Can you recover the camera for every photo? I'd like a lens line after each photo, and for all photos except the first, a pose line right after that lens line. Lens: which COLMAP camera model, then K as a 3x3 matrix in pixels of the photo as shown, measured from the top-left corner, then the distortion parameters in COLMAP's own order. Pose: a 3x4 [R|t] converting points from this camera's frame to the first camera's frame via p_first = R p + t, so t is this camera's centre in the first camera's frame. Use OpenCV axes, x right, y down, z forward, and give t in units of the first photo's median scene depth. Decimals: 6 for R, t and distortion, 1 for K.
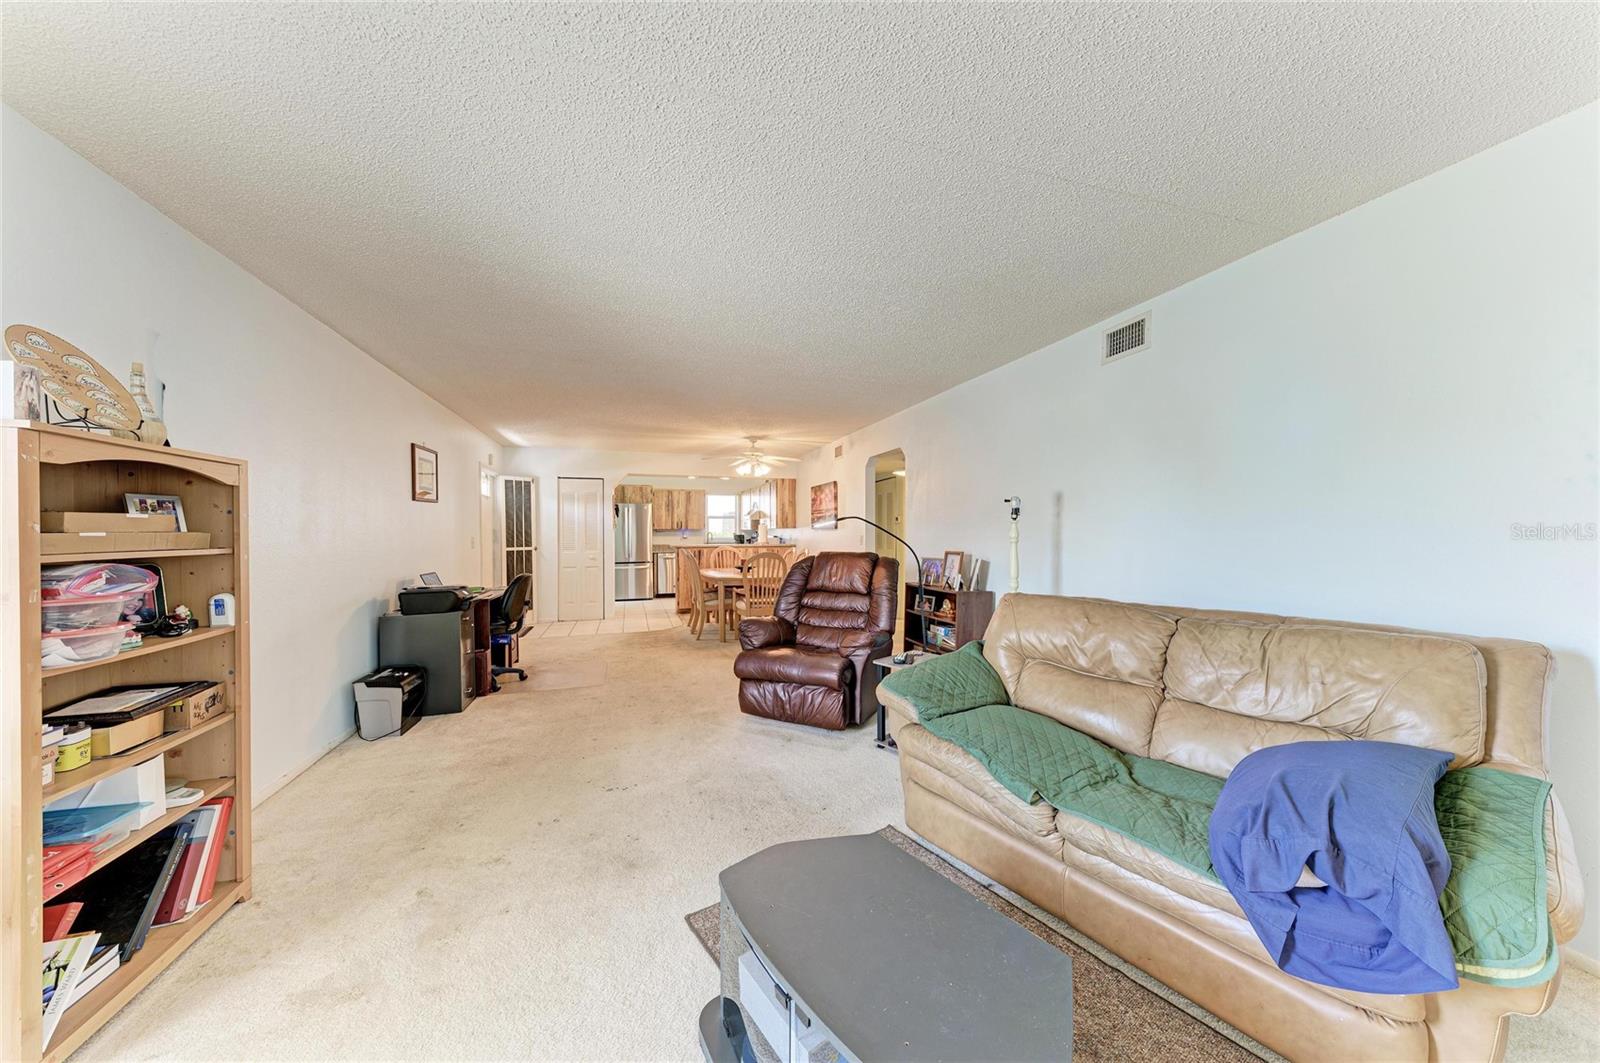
lens RADIAL K [[541.2, 0, 801.4], [0, 541.2, 534.3], [0, 0, 1]] dist [0.017119, -0.003477]
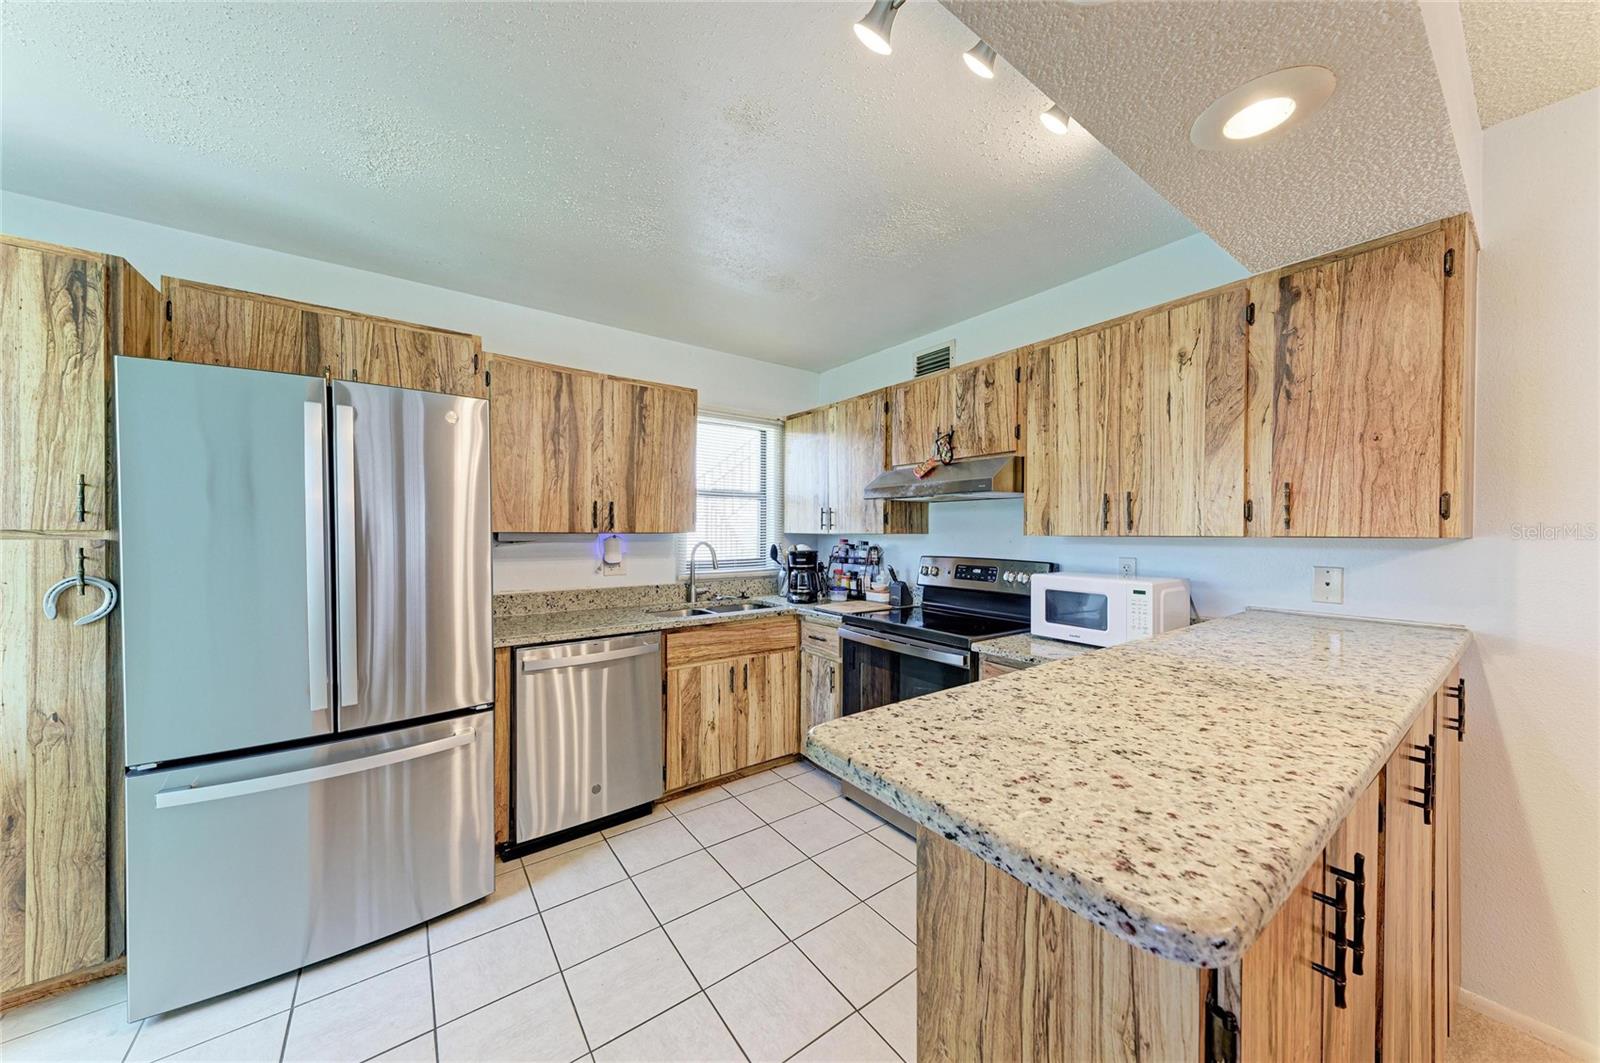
lens RADIAL K [[541.2, 0, 800.9], [0, 541.2, 536.3], [0, 0, 1]] dist [0.017119, -0.003477]
pose [[0.948407, 0.001734, 0.317050, -0.602696], [-0.004045, 0.999970, 0.006629, -0.027182], [-0.317029, -0.007569, 0.948386, 2.027133]]
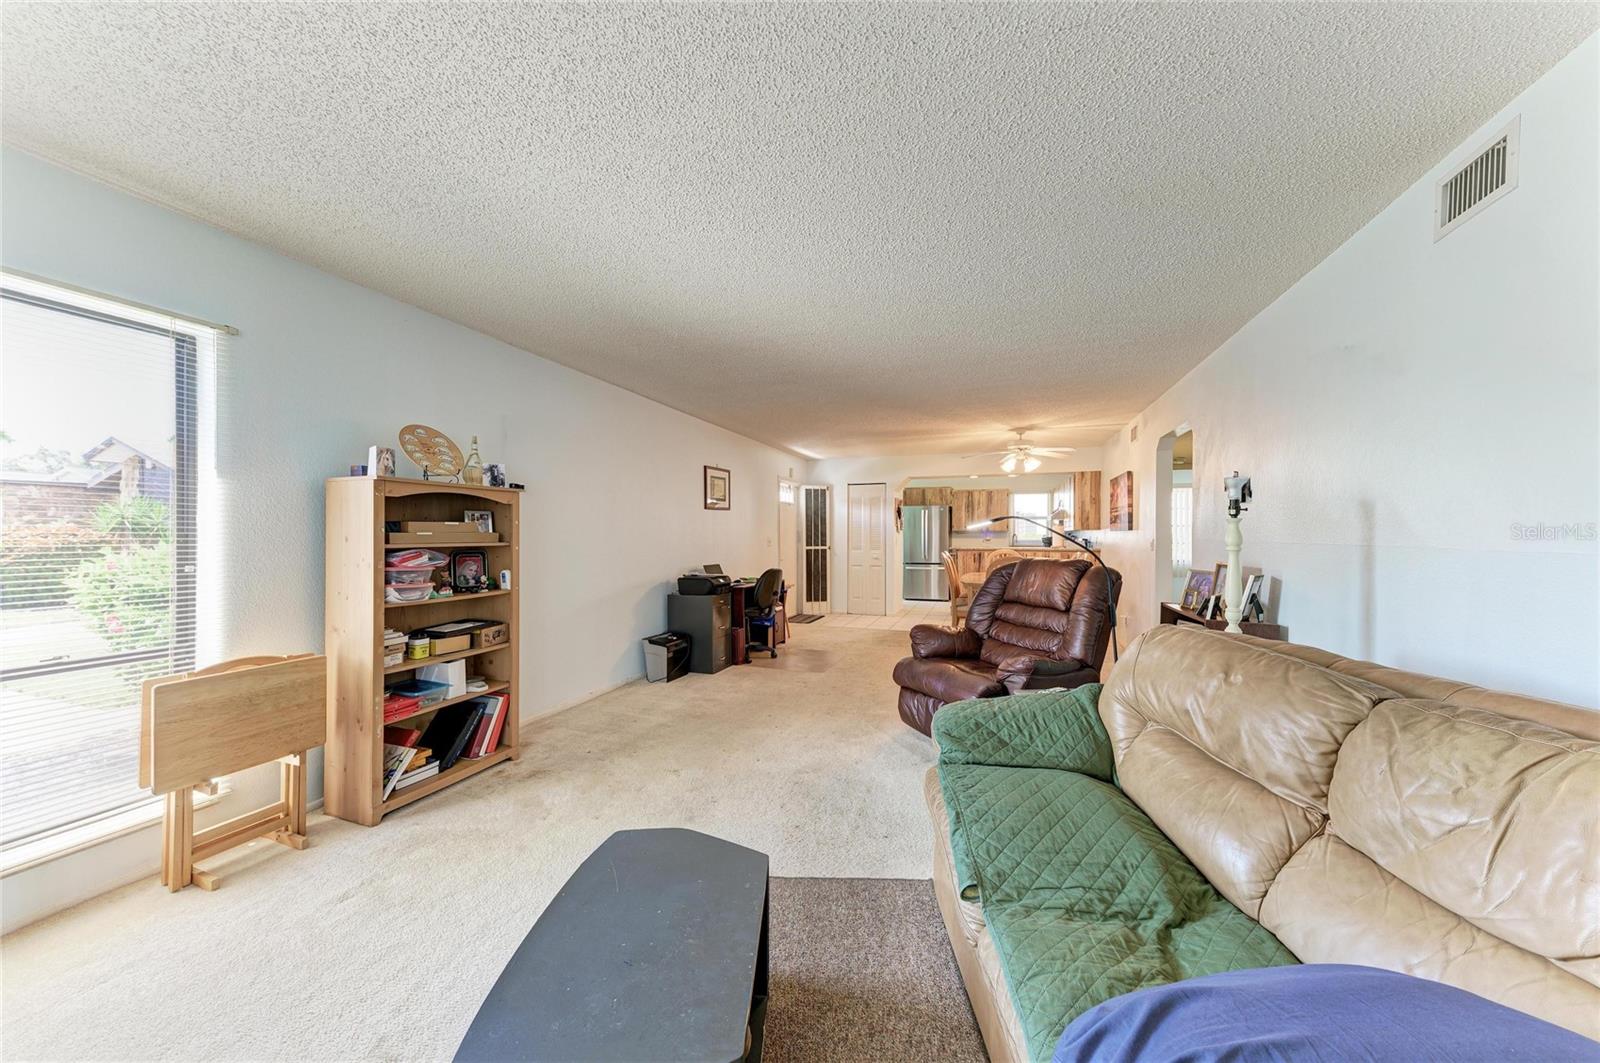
lens RADIAL K [[541.2, 0, 800.6], [0, 541.2, 533.6], [0, 0, 1]] dist [0.017119, -0.003477]
pose [[0.792939, 0.003871, -0.609289, 0.302357], [-0.006469, 0.999977, -0.002067, -0.001249], [0.609267, 0.005580, 0.792945, 0.115112]]
